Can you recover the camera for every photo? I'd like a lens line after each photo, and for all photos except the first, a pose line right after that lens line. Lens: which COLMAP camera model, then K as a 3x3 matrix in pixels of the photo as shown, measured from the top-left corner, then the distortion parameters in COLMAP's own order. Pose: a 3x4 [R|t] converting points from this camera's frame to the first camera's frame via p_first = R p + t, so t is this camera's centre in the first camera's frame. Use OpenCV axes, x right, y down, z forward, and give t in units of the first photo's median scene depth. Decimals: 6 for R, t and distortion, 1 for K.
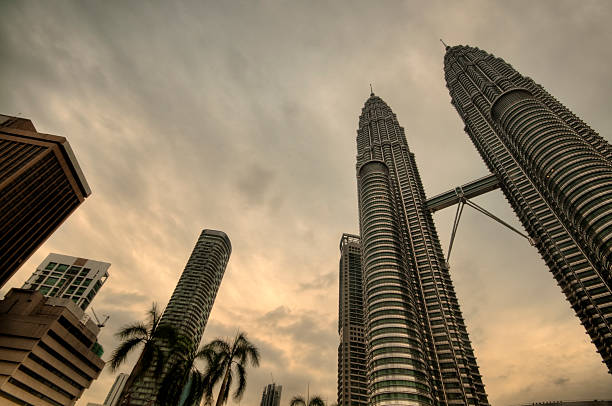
lens RADIAL K [[235.7, 0, 339.6], [0, 235.7, 201.3], [0, 0, 1]] dist [-0.006345, -0.000068]
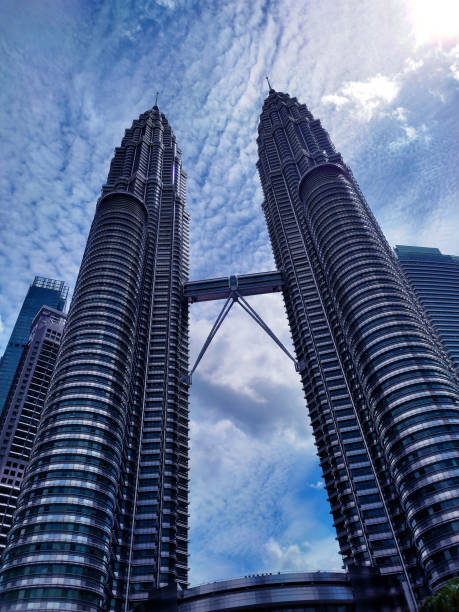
lens RADIAL K [[457.2, 0, 225.7], [0, 457.2, 324.9], [0, 0, 1]] dist [0.081156, -0.019430]
pose [[0.872153, 0.300108, 0.386373, -0.004037], [-0.266424, 0.953723, -0.139393, 0.277382], [-0.410326, 0.018633, 0.911749, -0.239719]]
